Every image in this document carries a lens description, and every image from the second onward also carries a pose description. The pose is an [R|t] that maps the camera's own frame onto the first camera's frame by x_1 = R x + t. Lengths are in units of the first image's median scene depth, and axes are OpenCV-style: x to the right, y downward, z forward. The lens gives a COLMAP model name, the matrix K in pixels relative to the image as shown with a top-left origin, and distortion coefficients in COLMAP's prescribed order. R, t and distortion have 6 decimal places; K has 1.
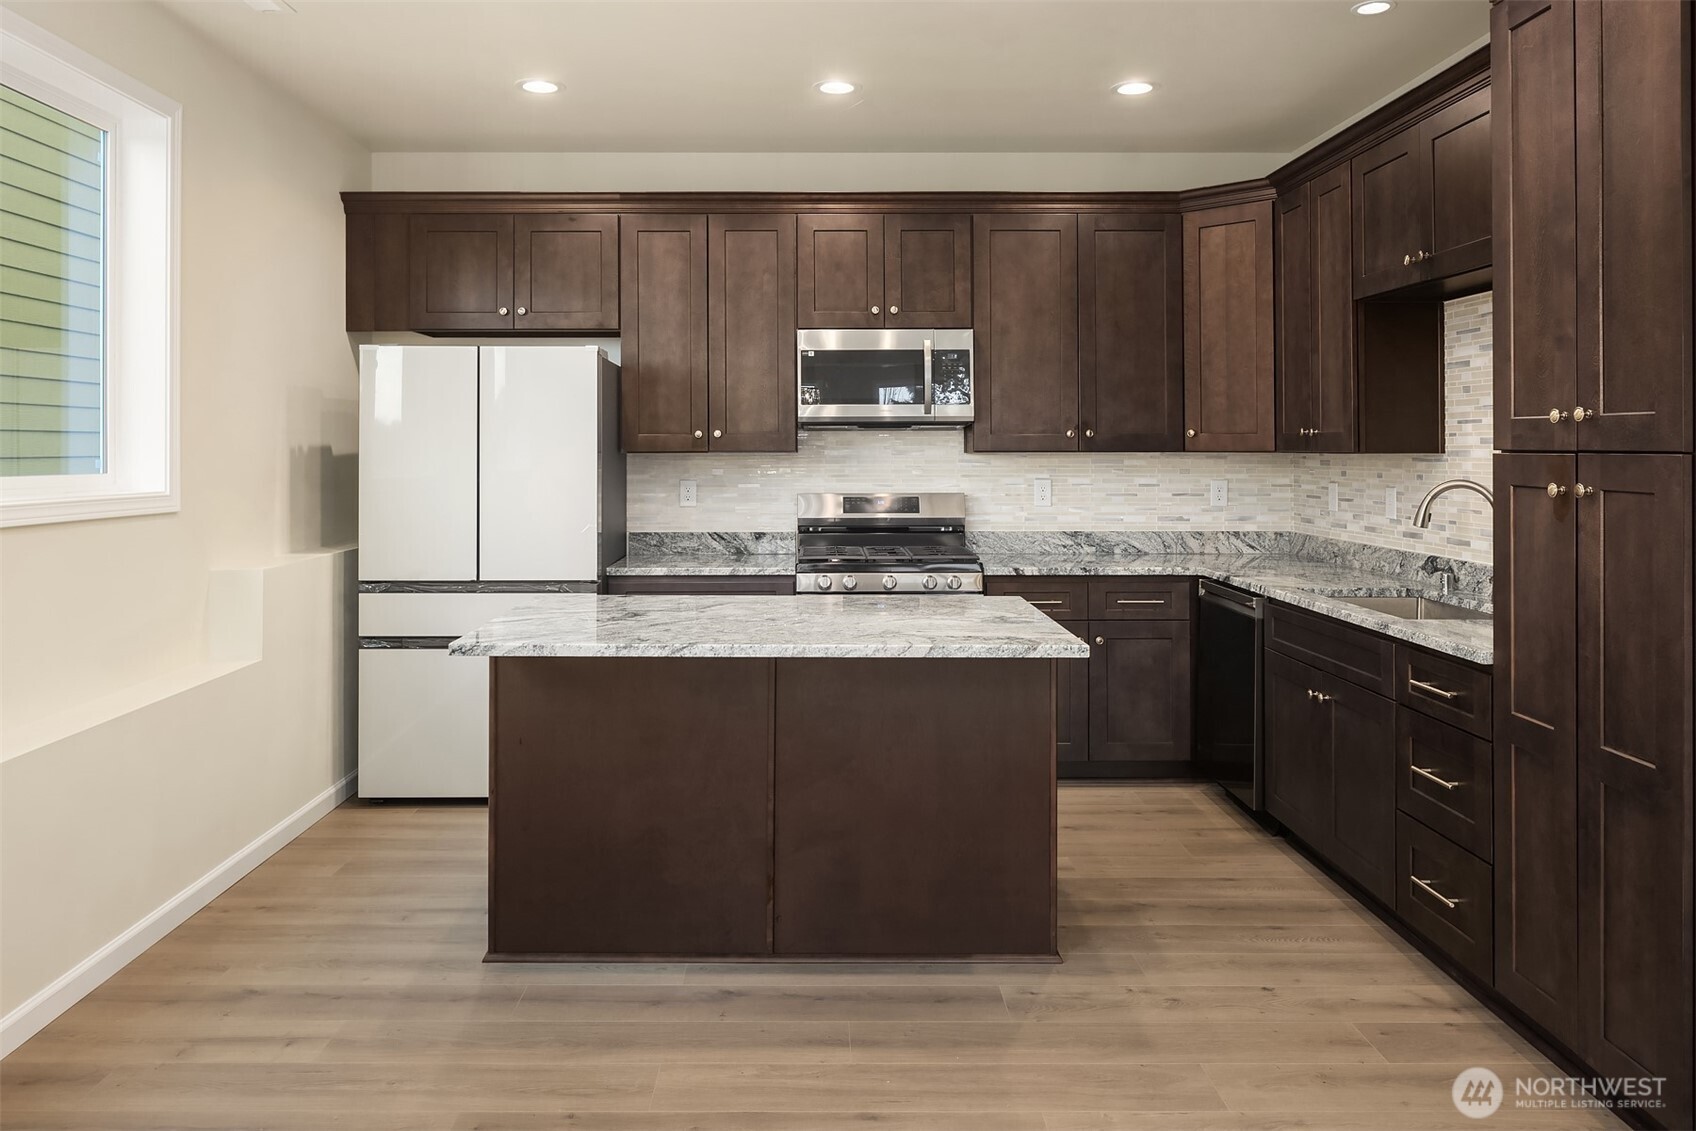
lens RADIAL K [[1165.8, 0, 810.8], [0, 1165.8, 437.7], [0, 0, 1]] dist [-0.012552, 0.006313]
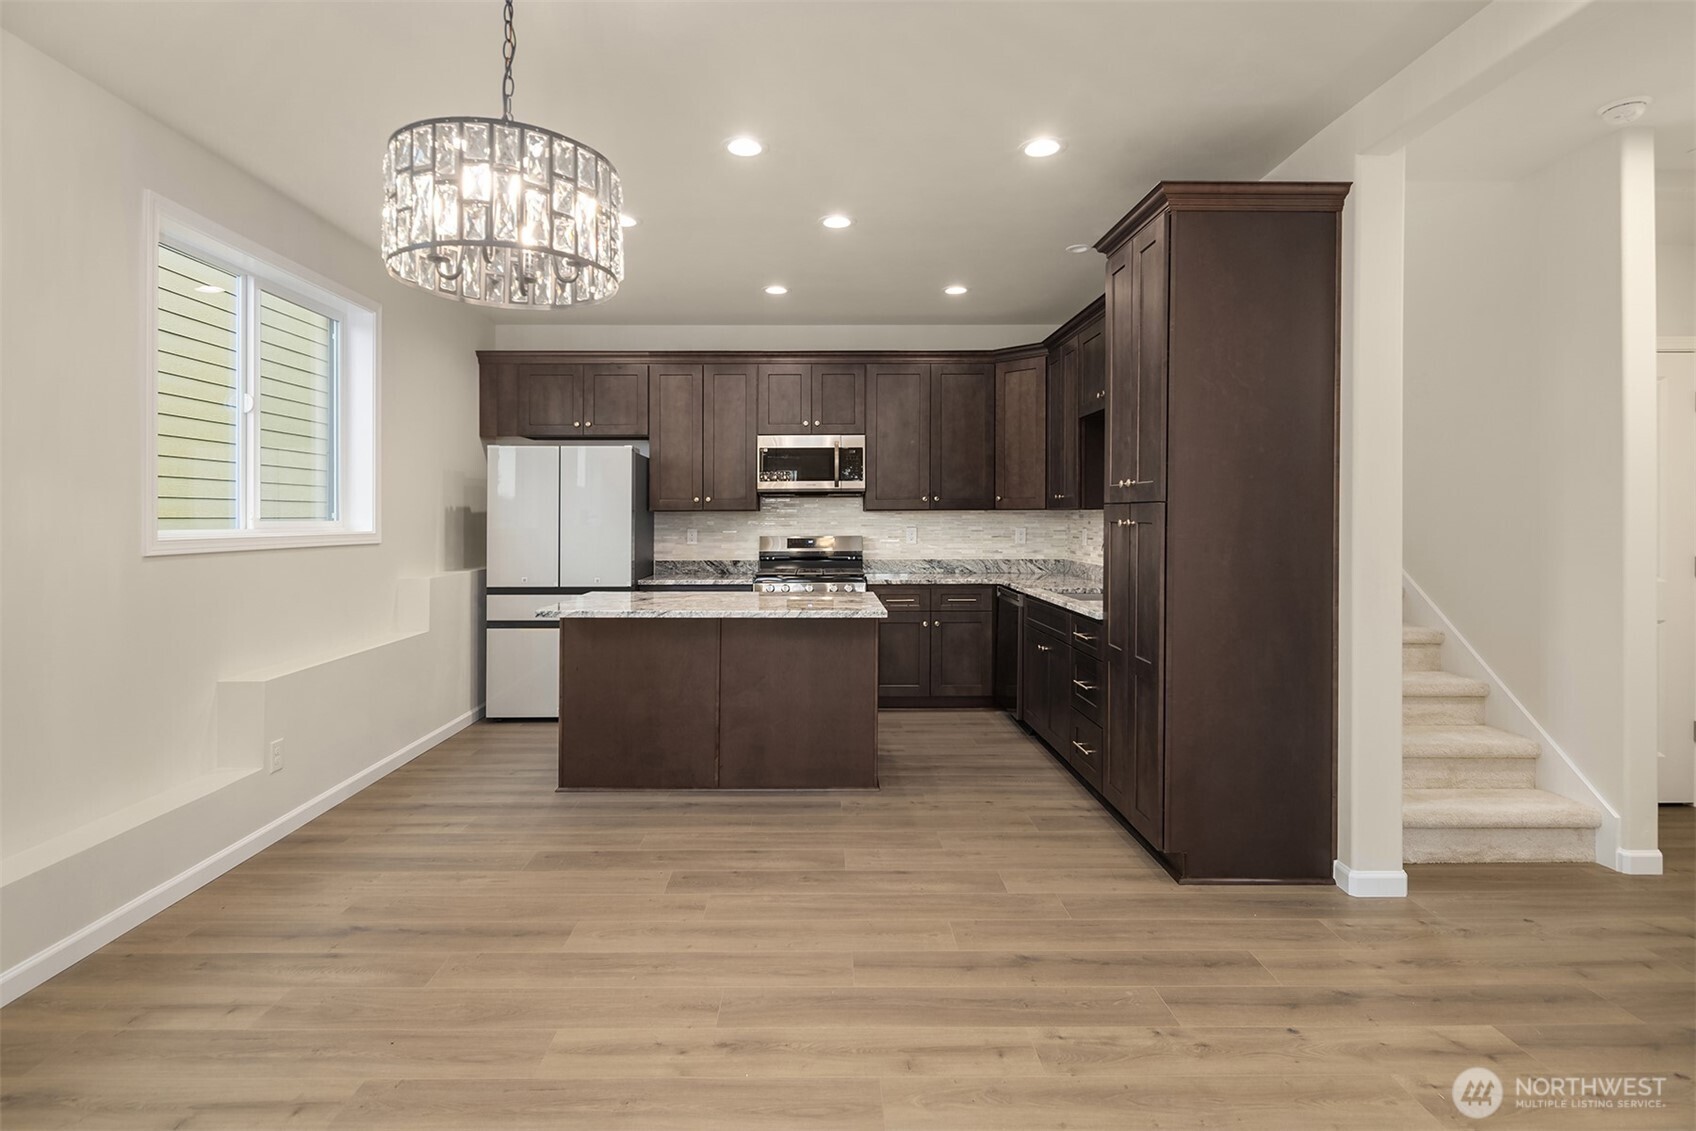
lens RADIAL K [[826.7, 0, 821.8], [0, 826.7, 537.0], [0, 0, 1]] dist [0.009788, -0.006507]
pose [[0.999997, -0.001057, 0.002384, 0.078013], [0.000980, 0.999479, 0.032270, 0.012508], [-0.002417, -0.032267, 0.999476, -0.168397]]
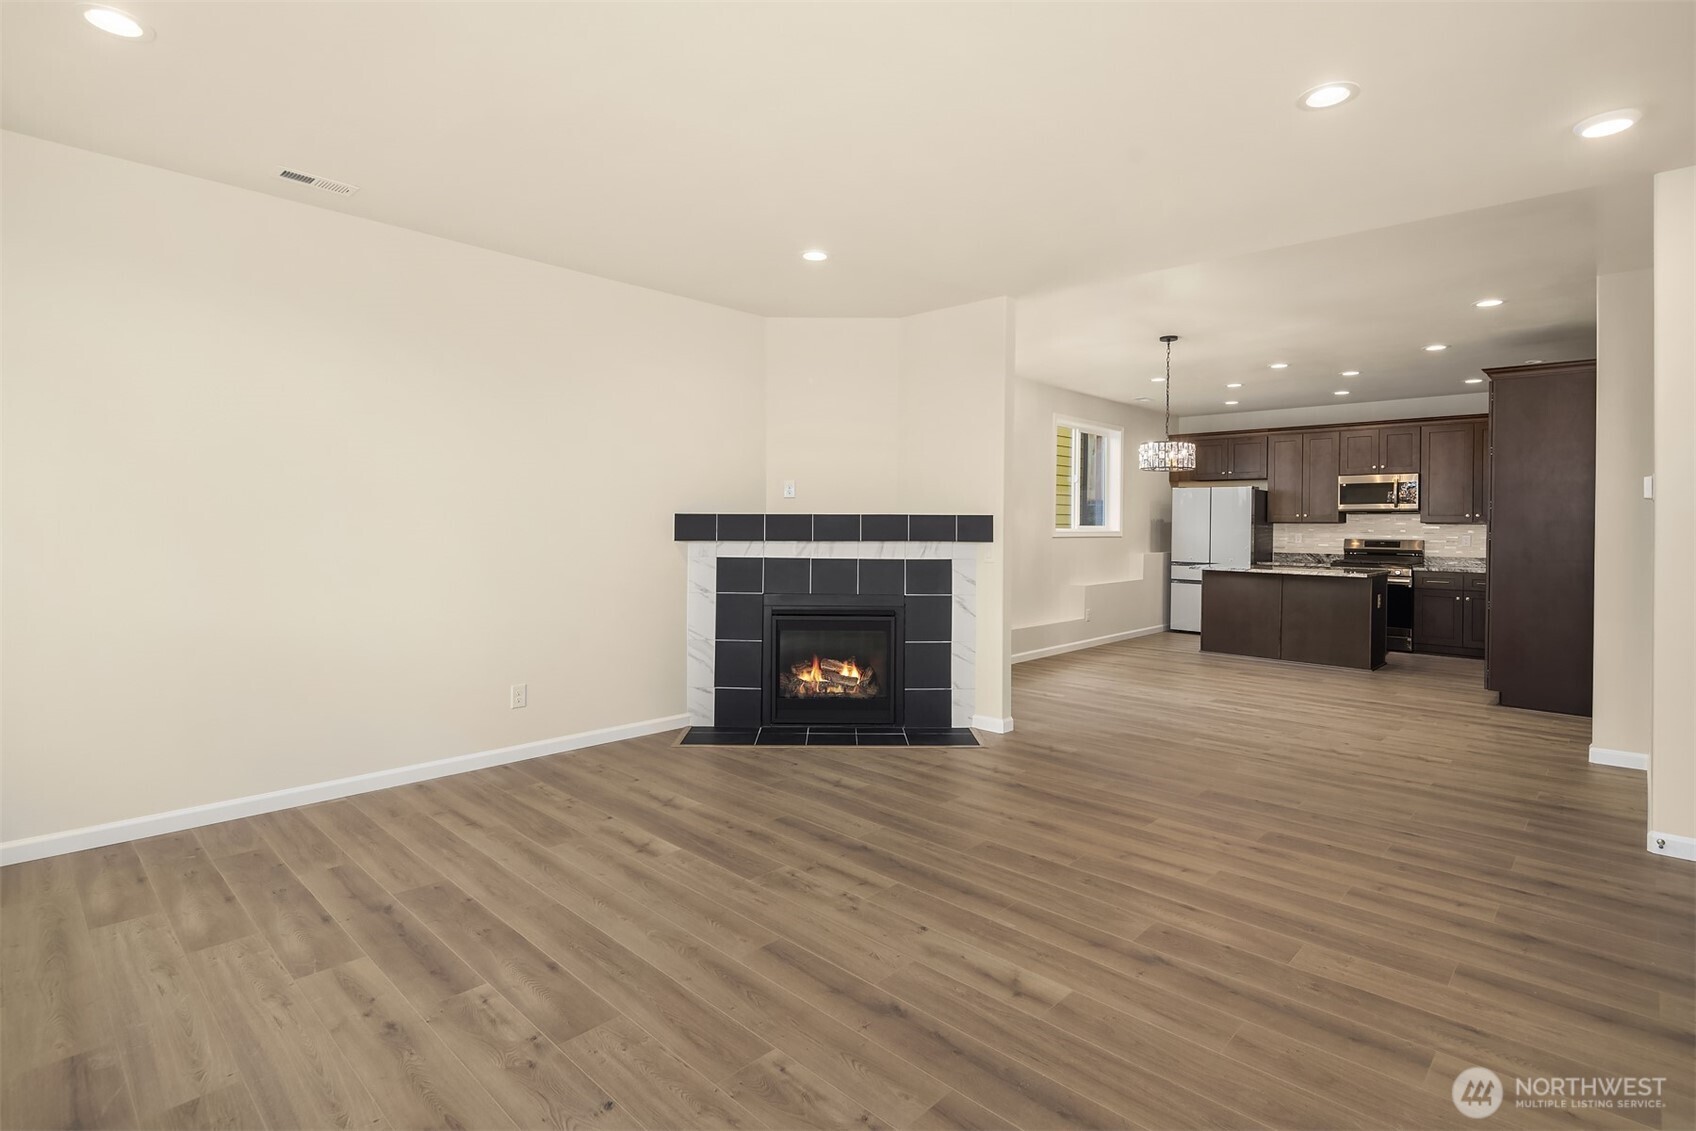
lens RADIAL K [[826.7, 0, 852.3], [0, 826.7, 533.1], [0, 0, 1]] dist [0.009788, -0.006507]
pose [[0.724709, 0.015159, -0.688888, 0.496032], [-0.001969, 0.999799, 0.019930, 0.001486], [0.689052, -0.013087, 0.724593, -1.146101]]
